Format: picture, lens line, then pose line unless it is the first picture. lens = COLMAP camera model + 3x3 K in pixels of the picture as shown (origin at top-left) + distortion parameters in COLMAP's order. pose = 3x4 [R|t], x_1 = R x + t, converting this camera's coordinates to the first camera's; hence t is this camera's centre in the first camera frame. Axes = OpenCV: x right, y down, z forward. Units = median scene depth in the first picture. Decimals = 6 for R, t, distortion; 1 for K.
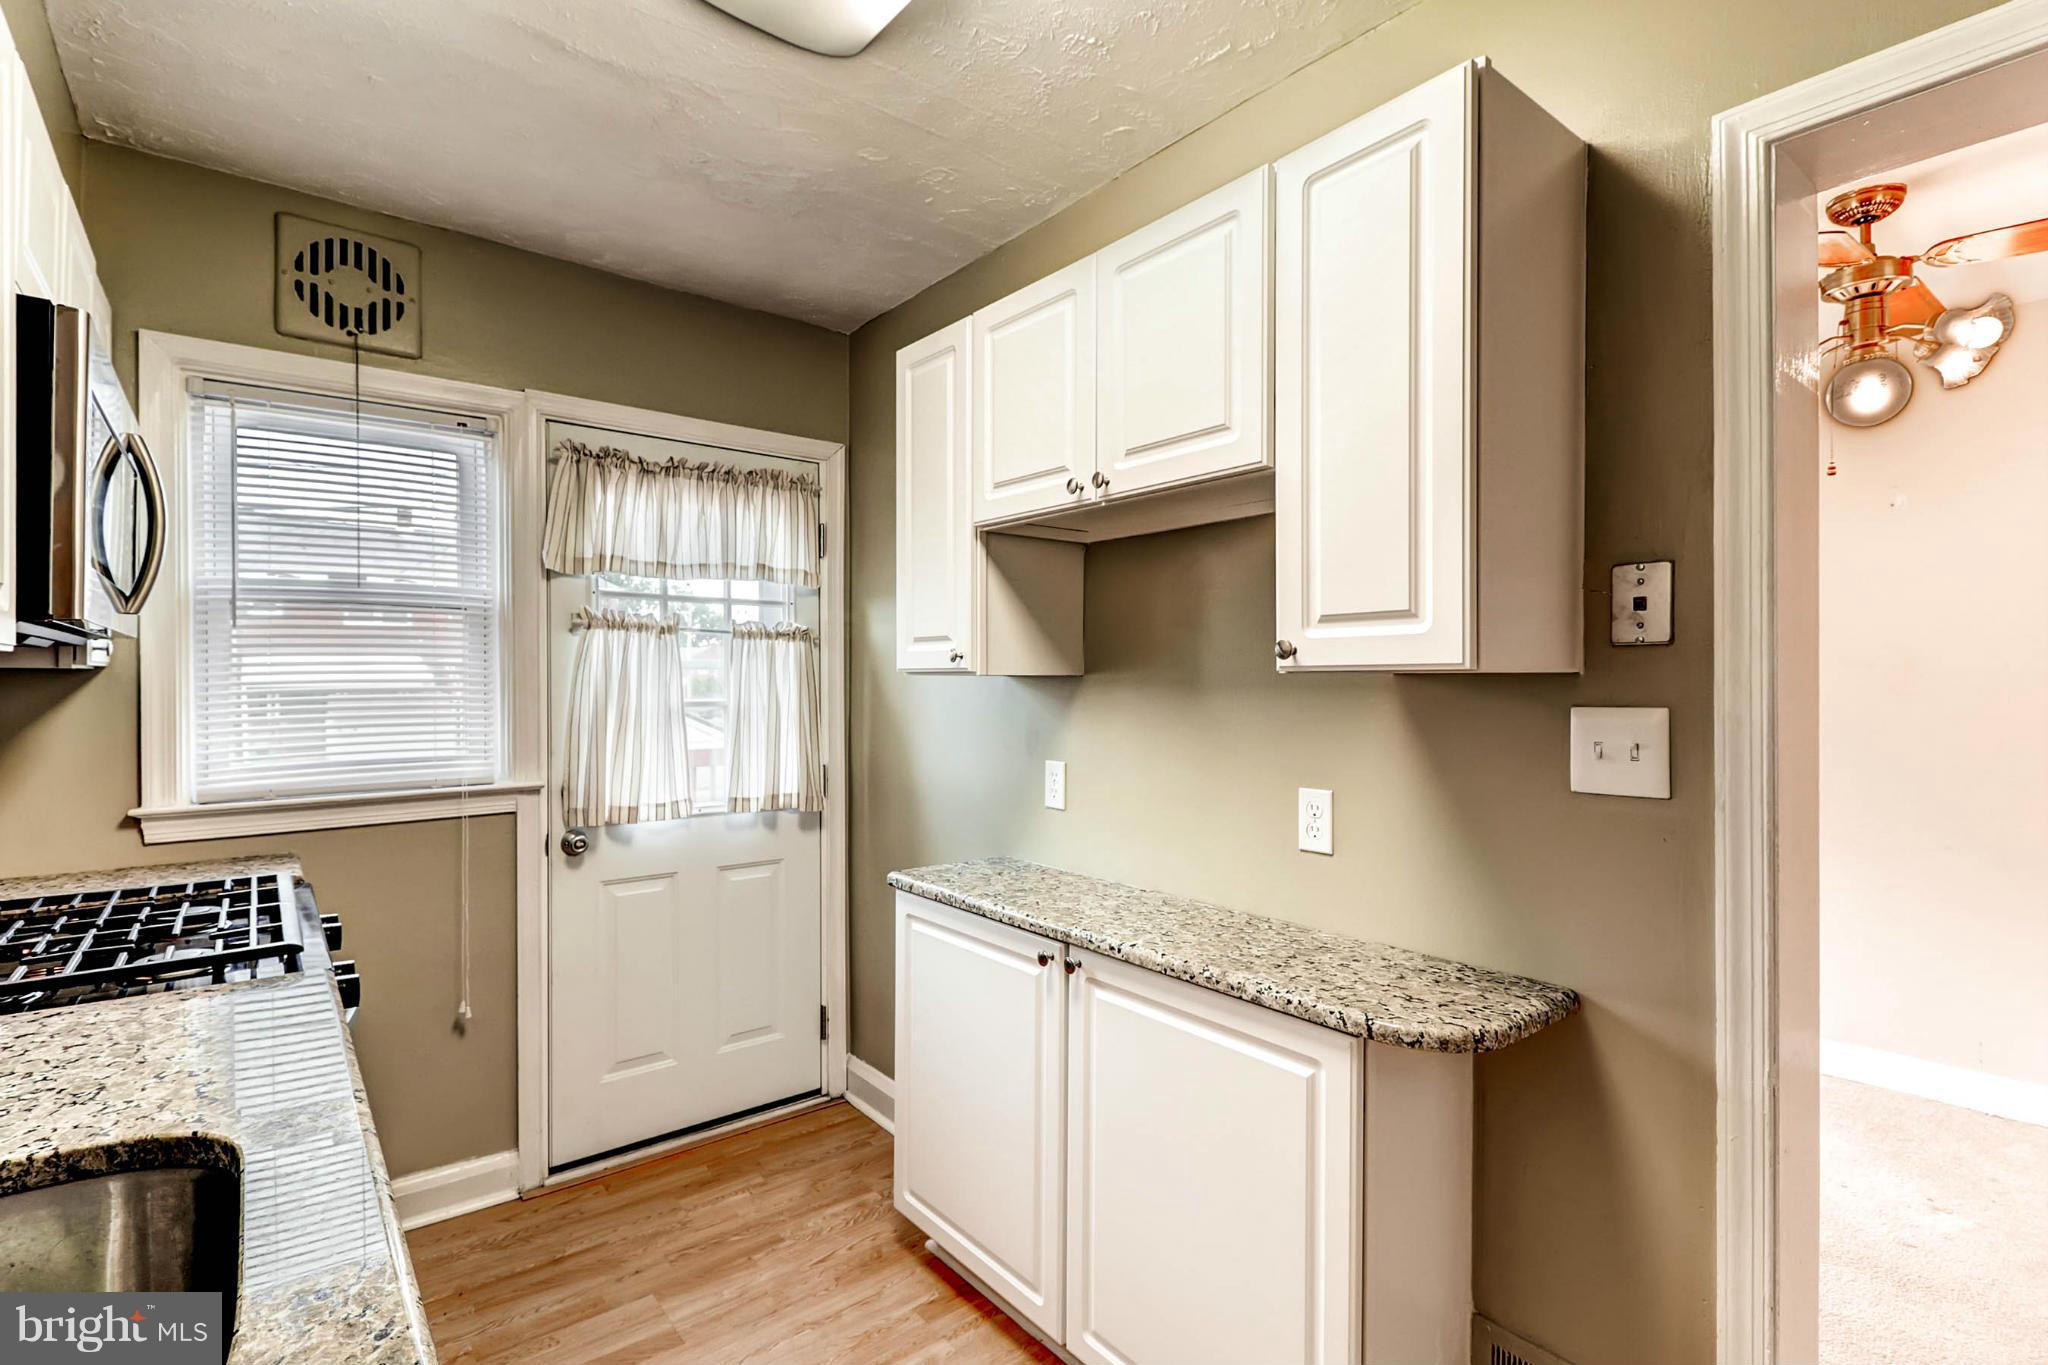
lens RADIAL K [[959.3, 0, 1030.9], [0, 959.3, 692.4], [0, 0, 1]] dist [0.028454, -0.018434]
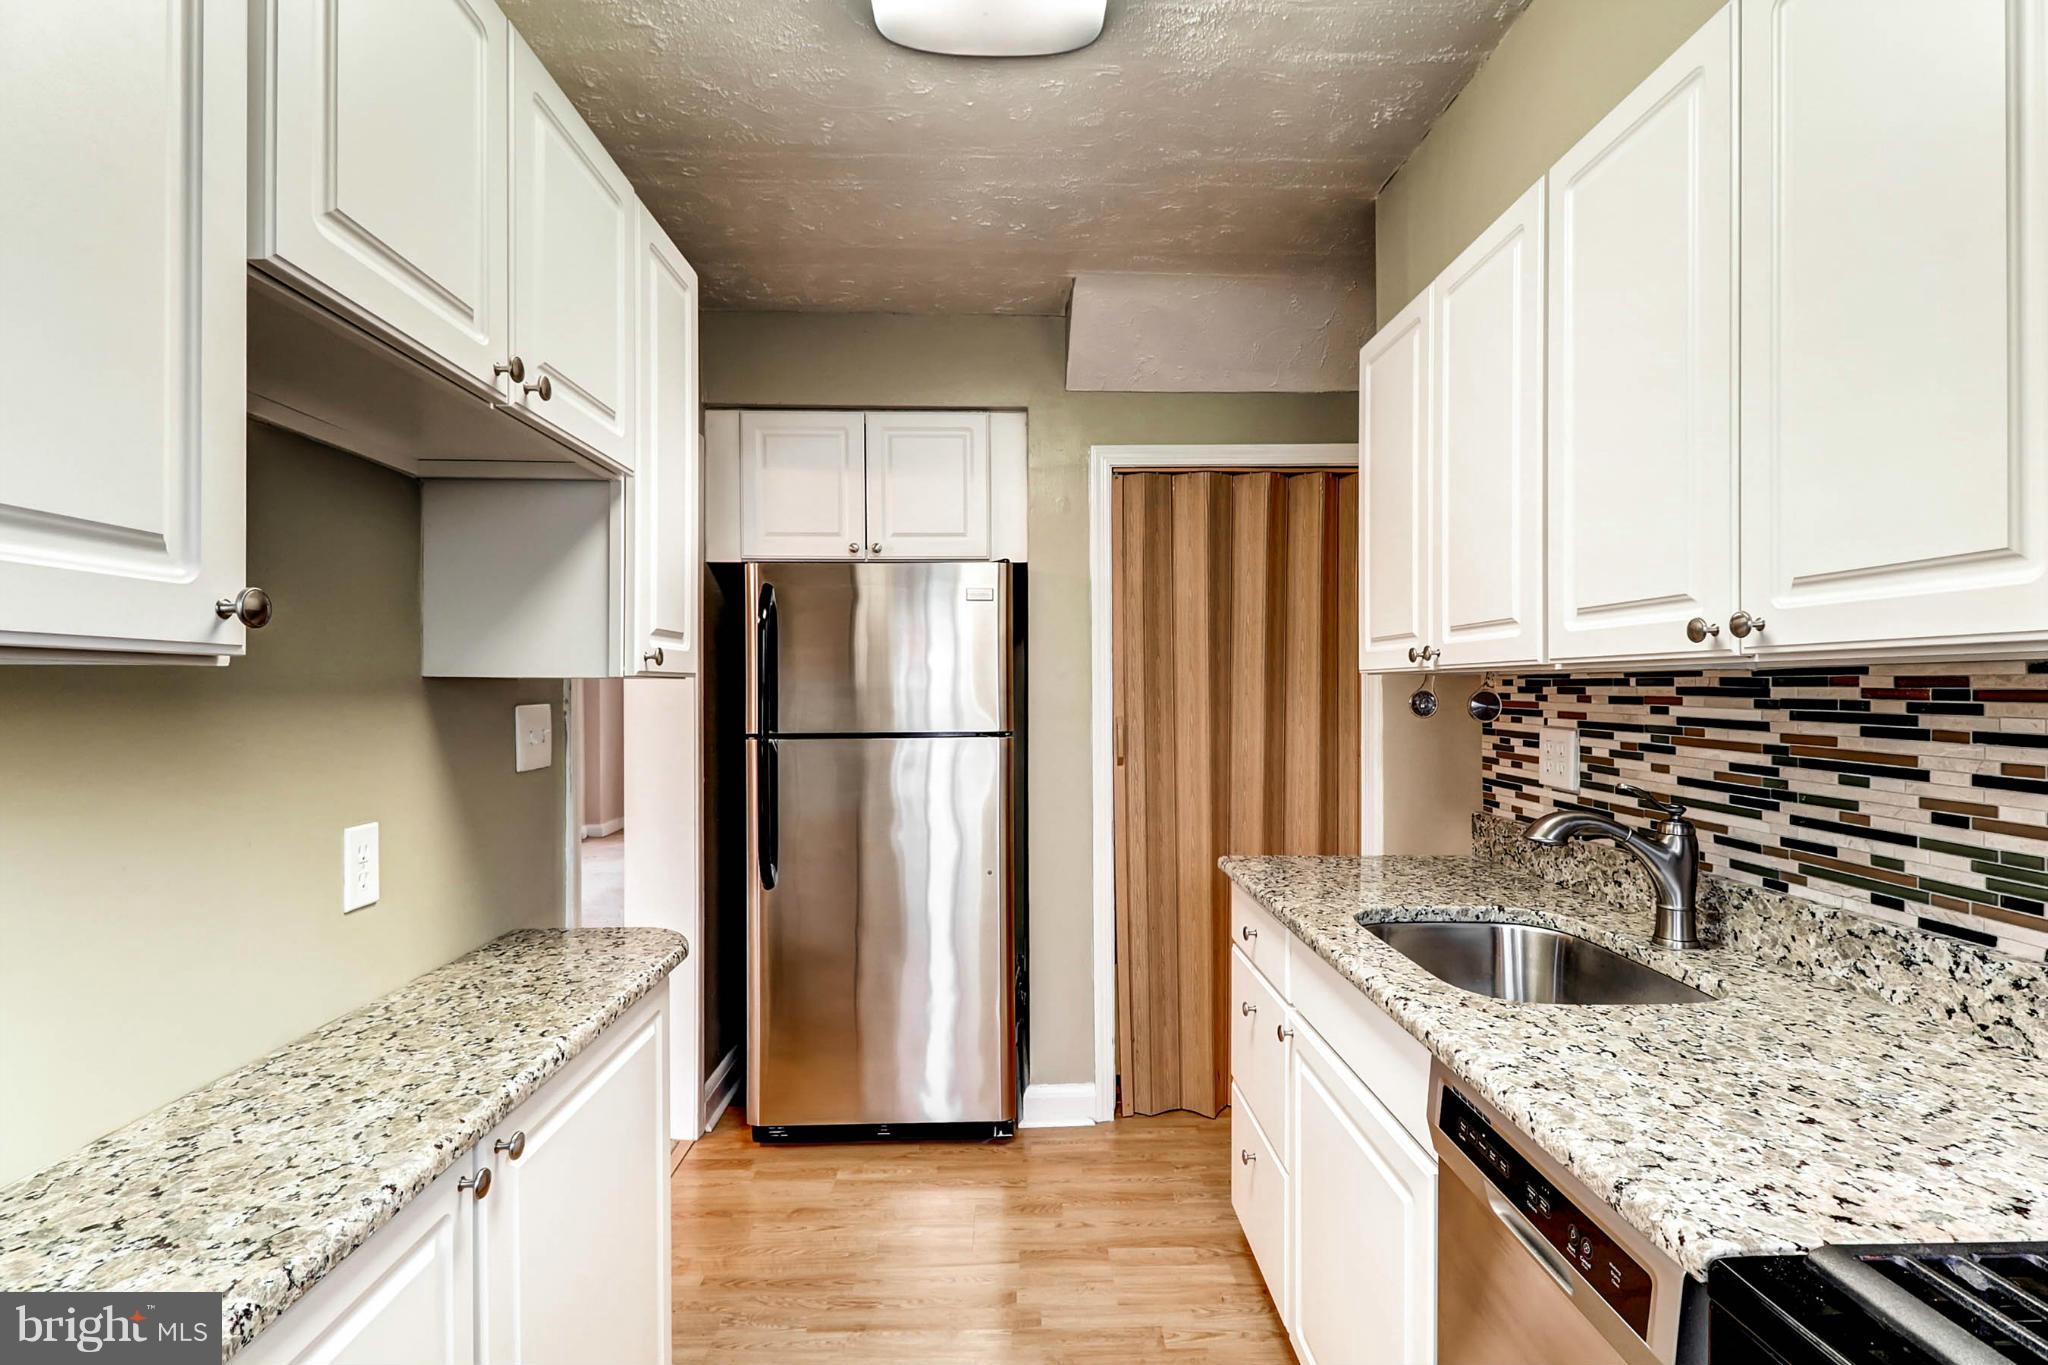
lens RADIAL K [[959.3, 0, 1030.9], [0, 959.3, 692.4], [0, 0, 1]] dist [0.028454, -0.018434]
pose [[-0.797339, -0.003954, 0.603519, -0.462757], [0.005984, 0.999878, 0.014457, -0.010529], [-0.603502, 0.015139, -0.797218, 1.001791]]
